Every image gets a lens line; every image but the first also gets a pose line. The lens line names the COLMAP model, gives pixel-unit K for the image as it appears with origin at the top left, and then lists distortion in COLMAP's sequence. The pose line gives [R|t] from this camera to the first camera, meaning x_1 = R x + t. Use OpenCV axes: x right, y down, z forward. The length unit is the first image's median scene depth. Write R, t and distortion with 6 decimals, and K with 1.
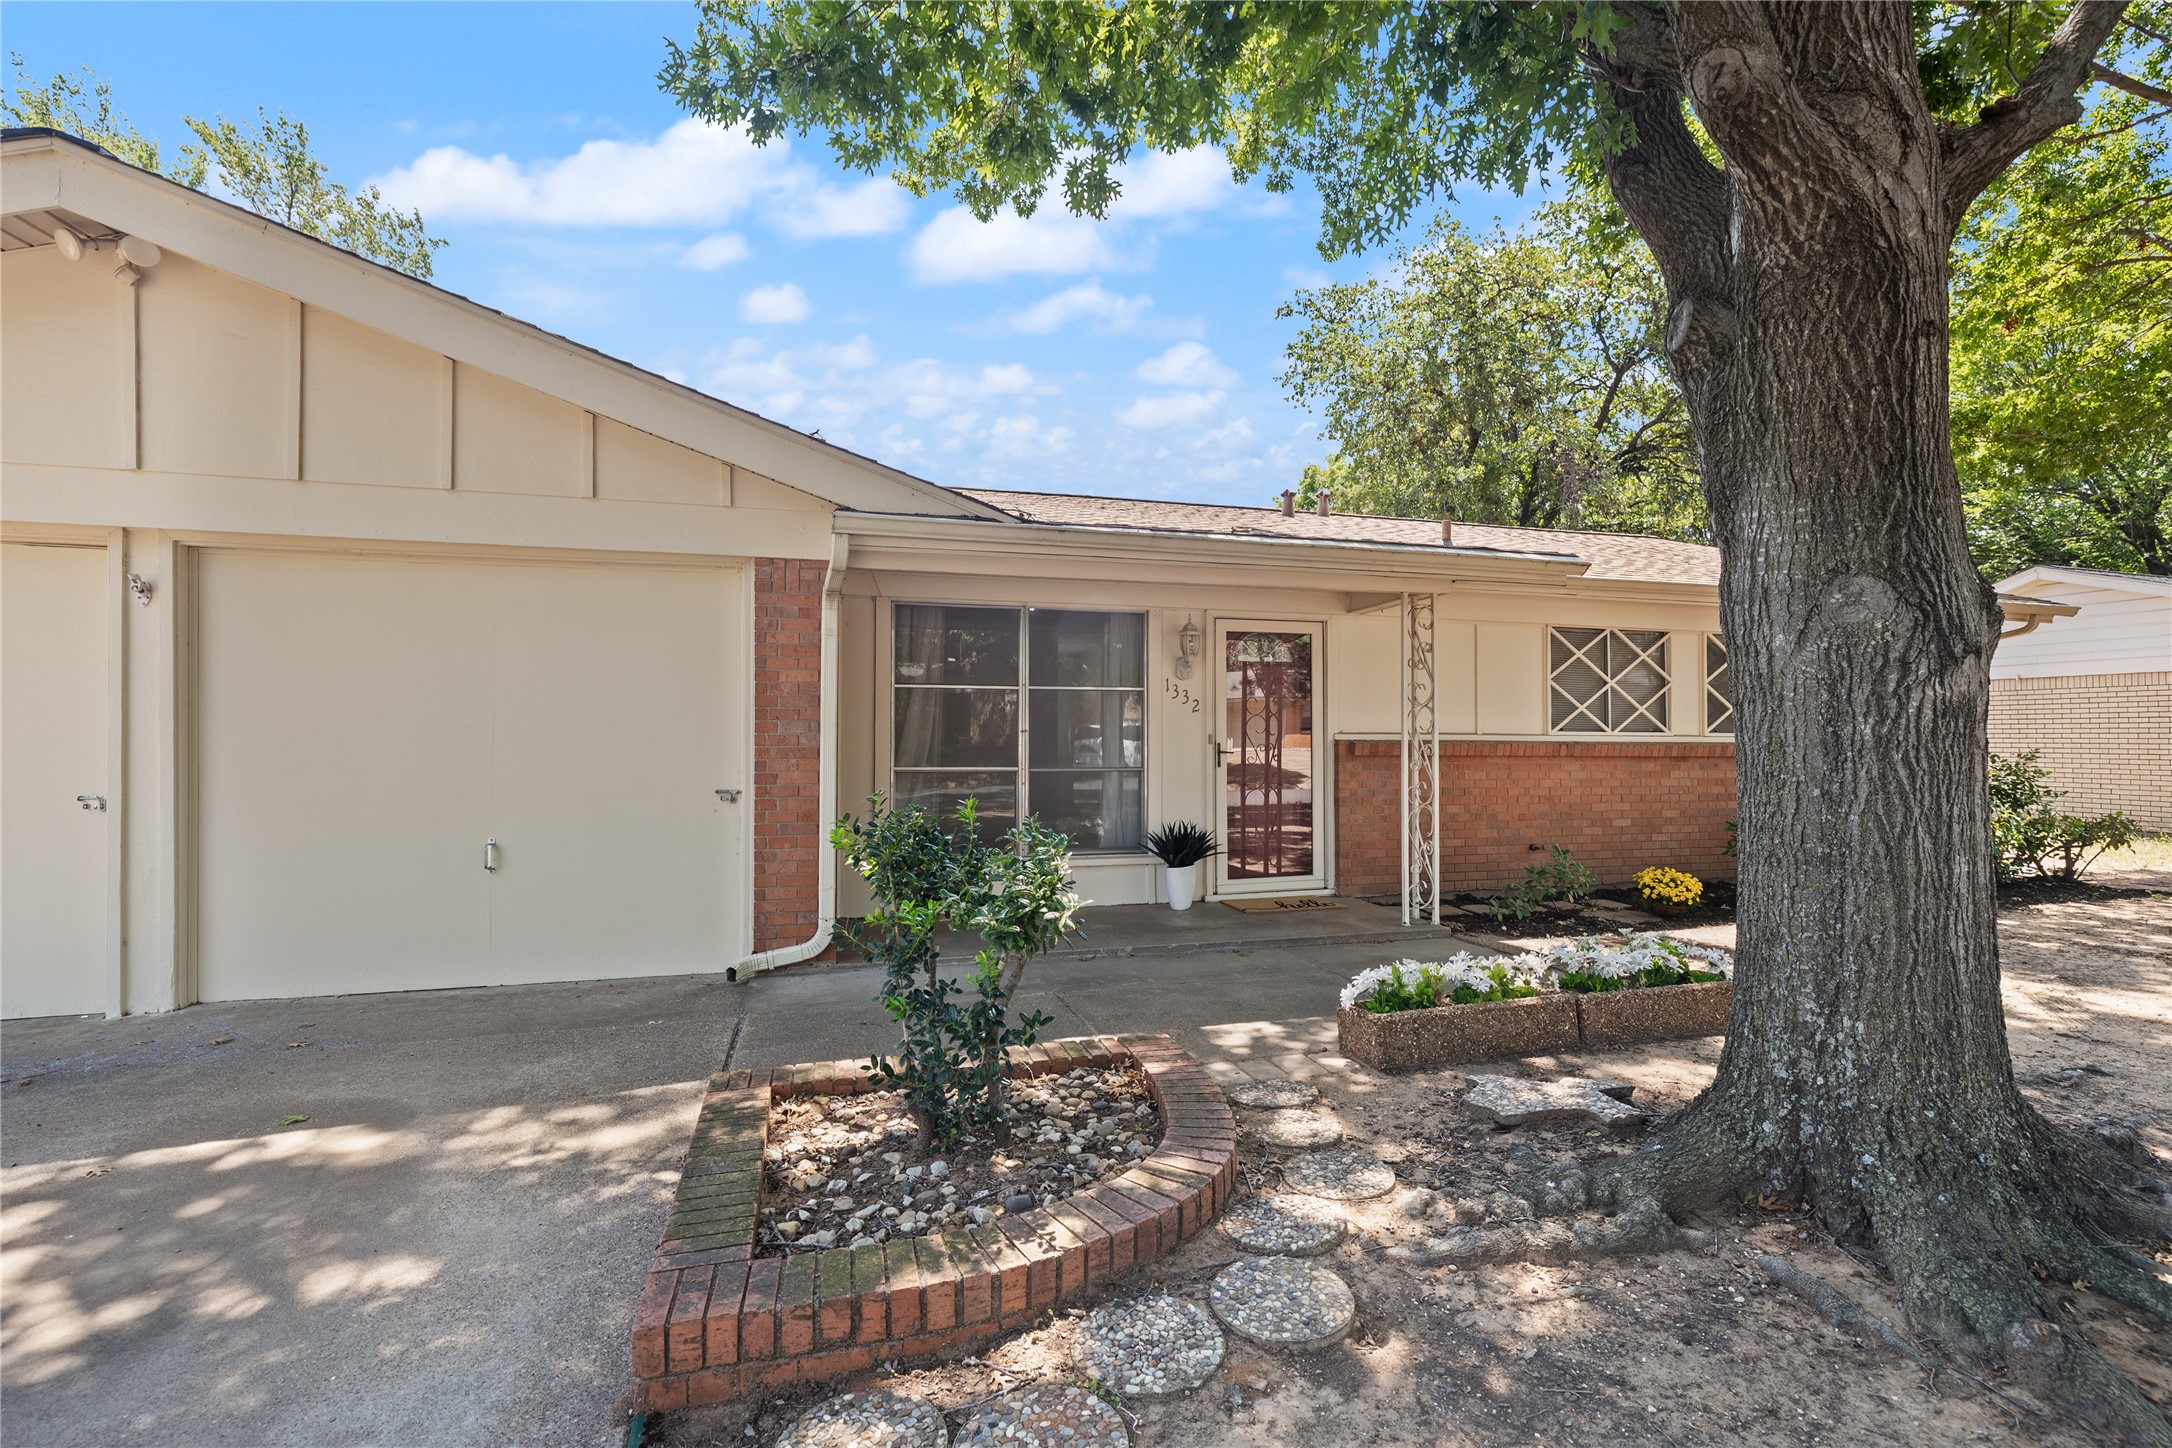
lens RADIAL K [[951.6, 0, 1090.8], [0, 951.6, 718.0], [0, 0, 1]] dist [-0.000238, 0.000684]
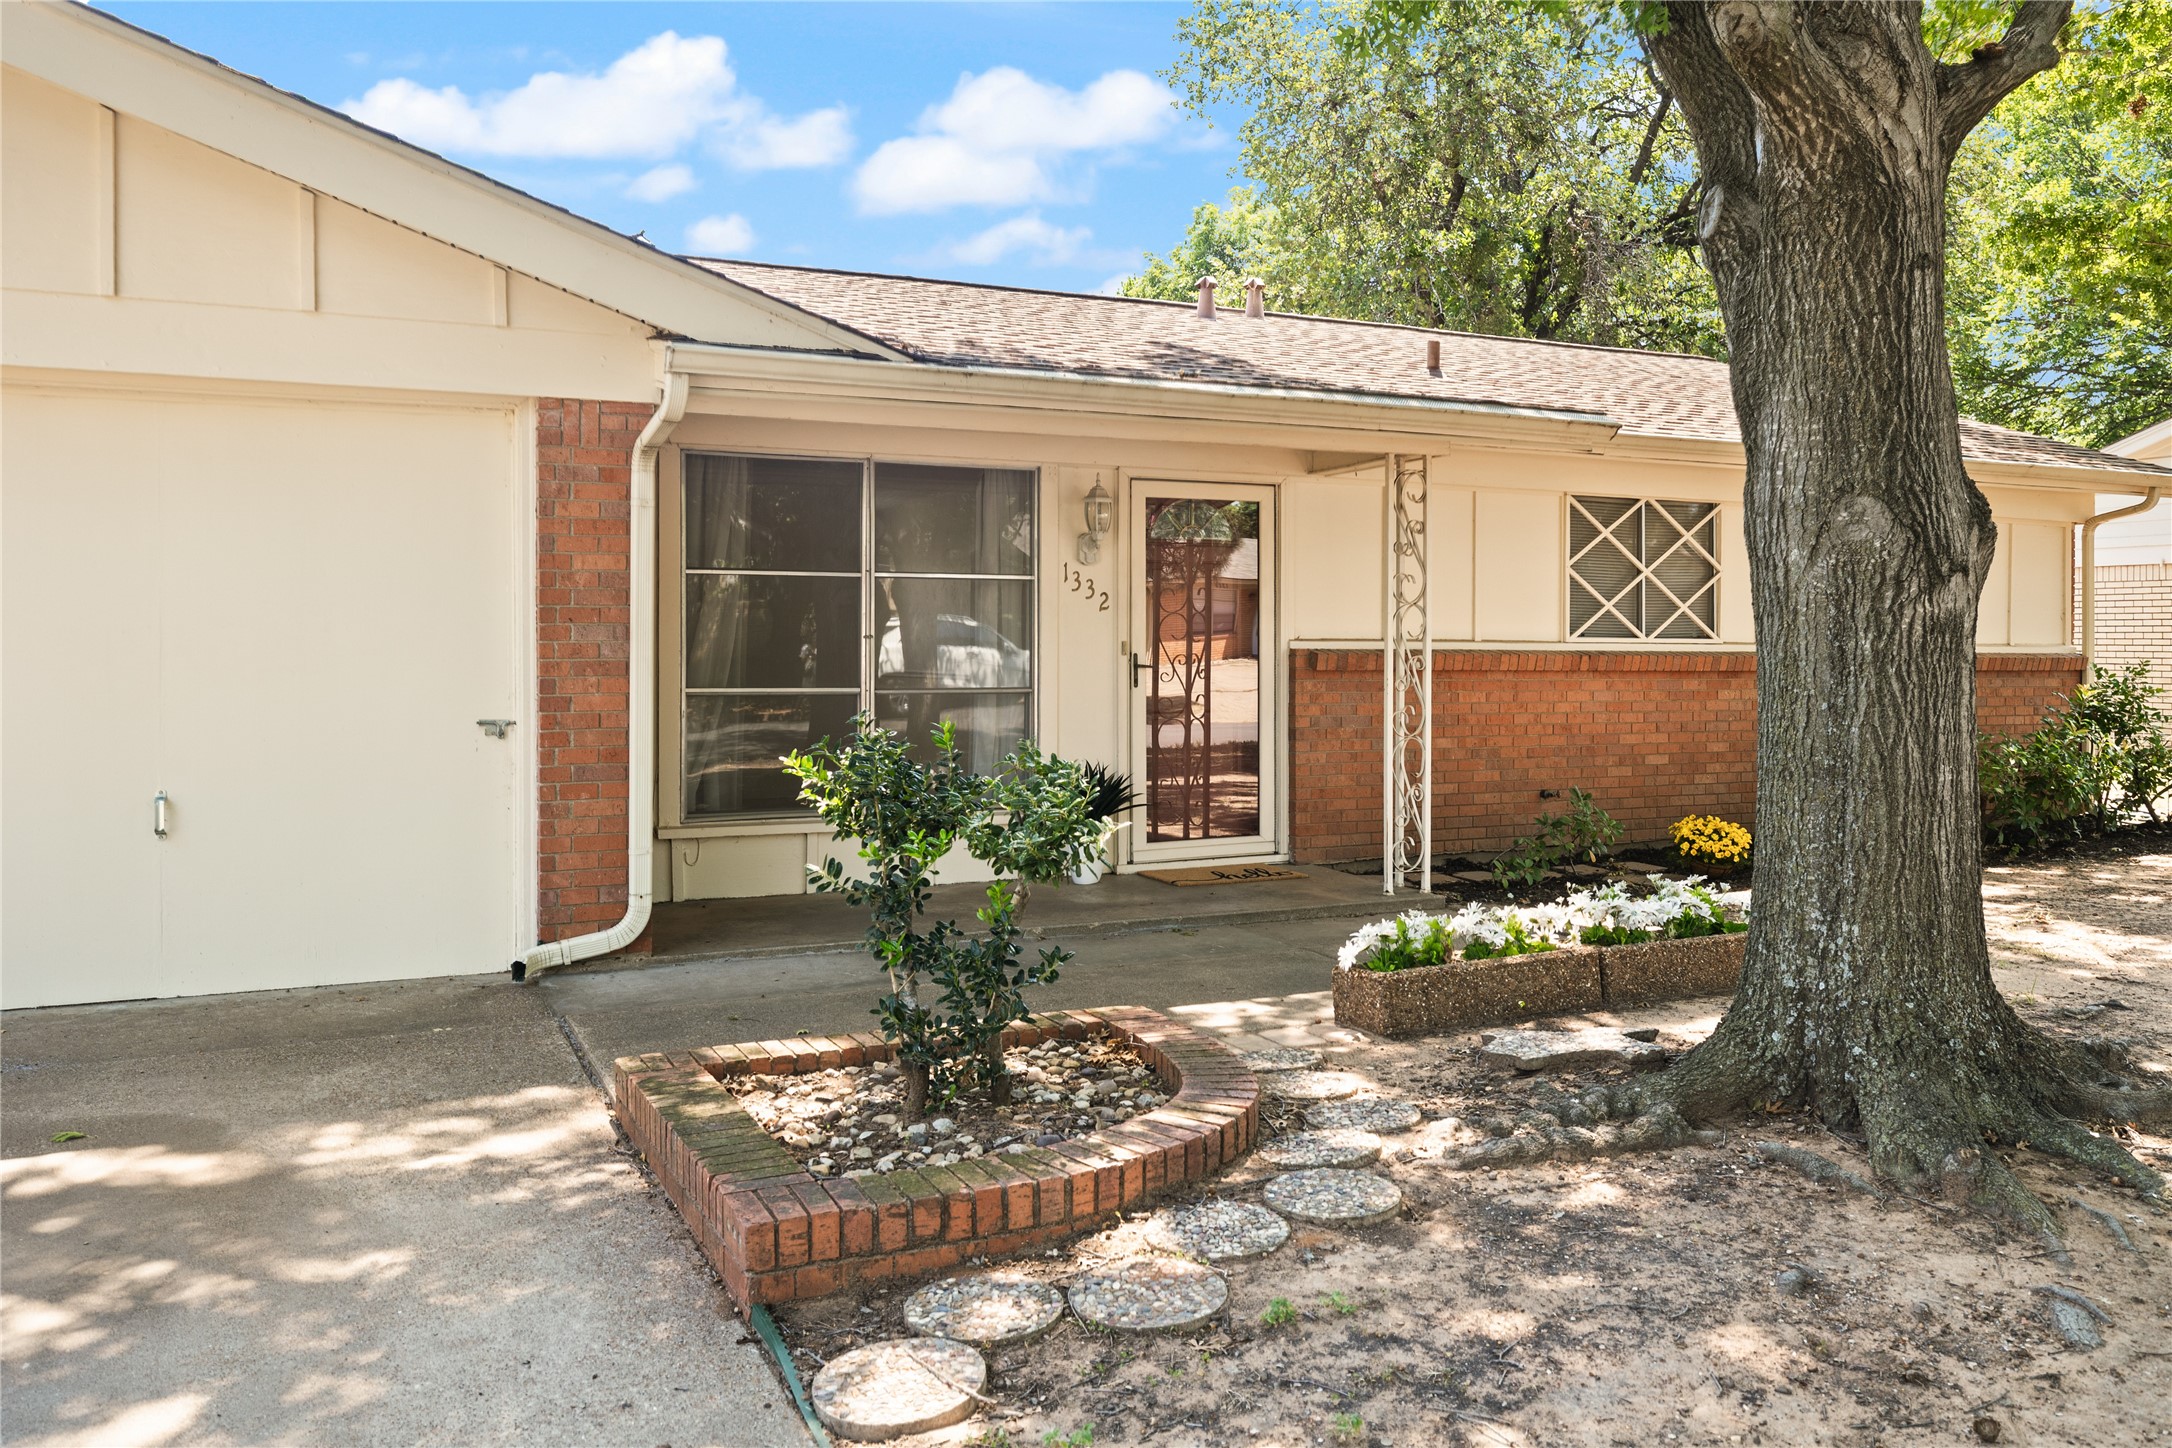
lens RADIAL K [[1622.4, 0, 1076.5], [0, 1622.4, 643.0], [0, 0, 1]] dist [-0.008360, 0.006447]
pose [[0.987264, 0.000836, 0.159090, -0.173427], [-0.004330, 0.999757, 0.021618, -0.013154], [-0.159033, -0.022032, 0.987027, -0.333304]]
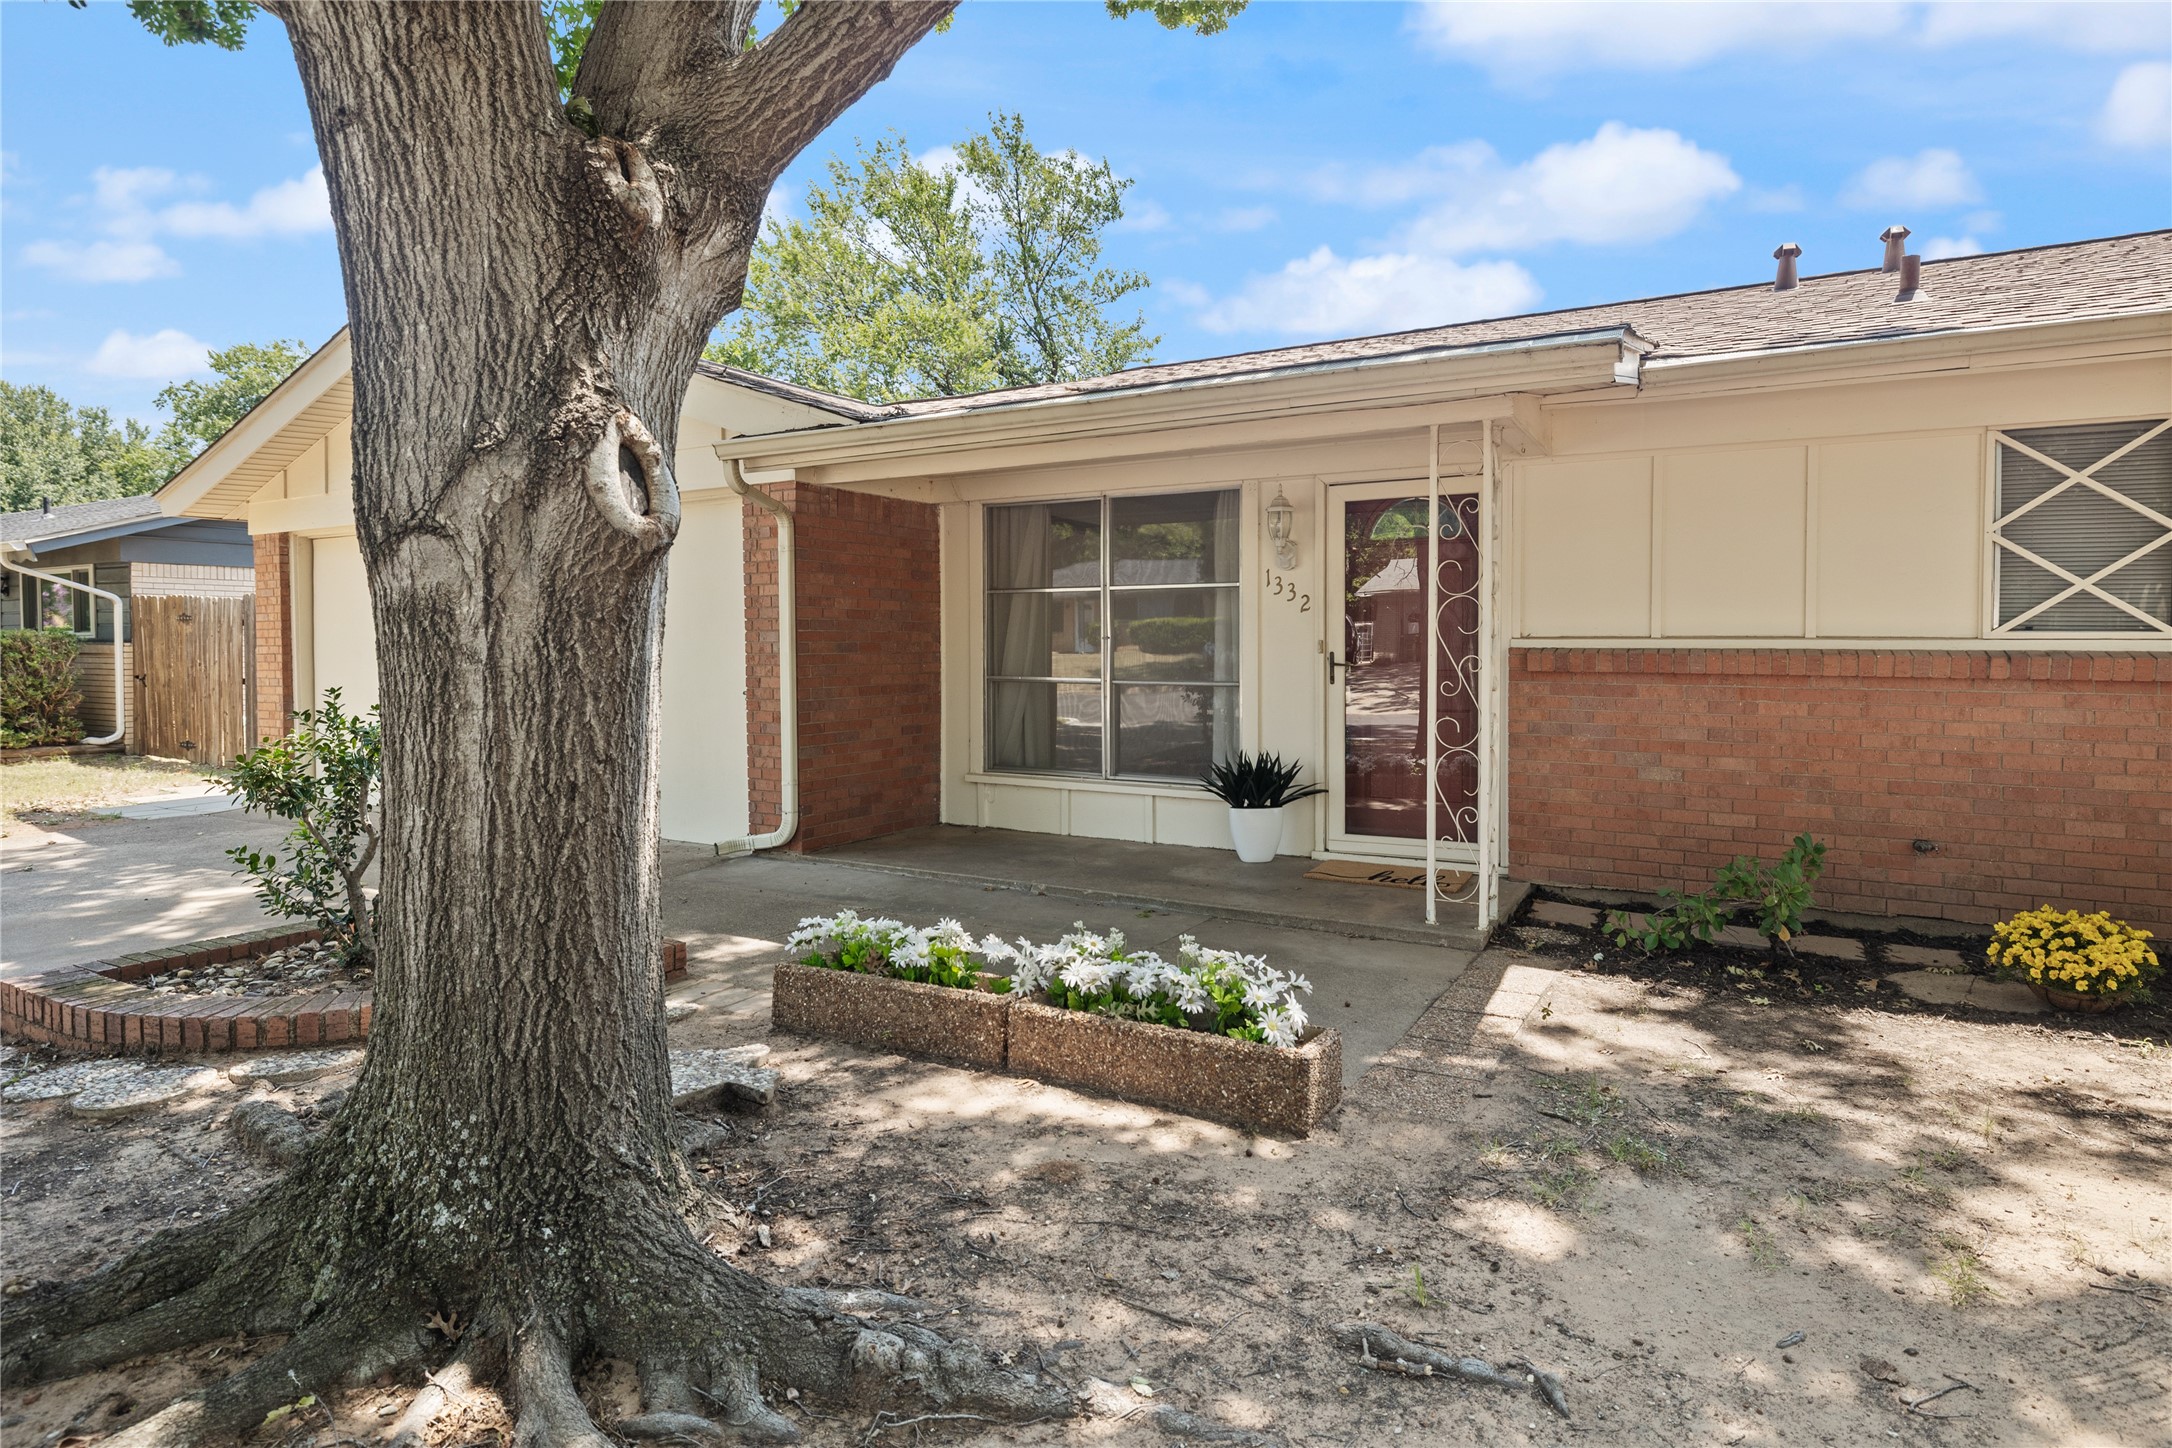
lens RADIAL K [[1122.0, 0, 1115.5], [0, 1122.0, 670.0], [0, 0, 1]] dist [-0.008997, -0.002216]
pose [[0.713245, 0.013614, -0.700782, 1.062335], [0.016978, 0.999182, 0.036692, 0.008614], [0.700709, -0.038069, 0.712431, 0.420306]]
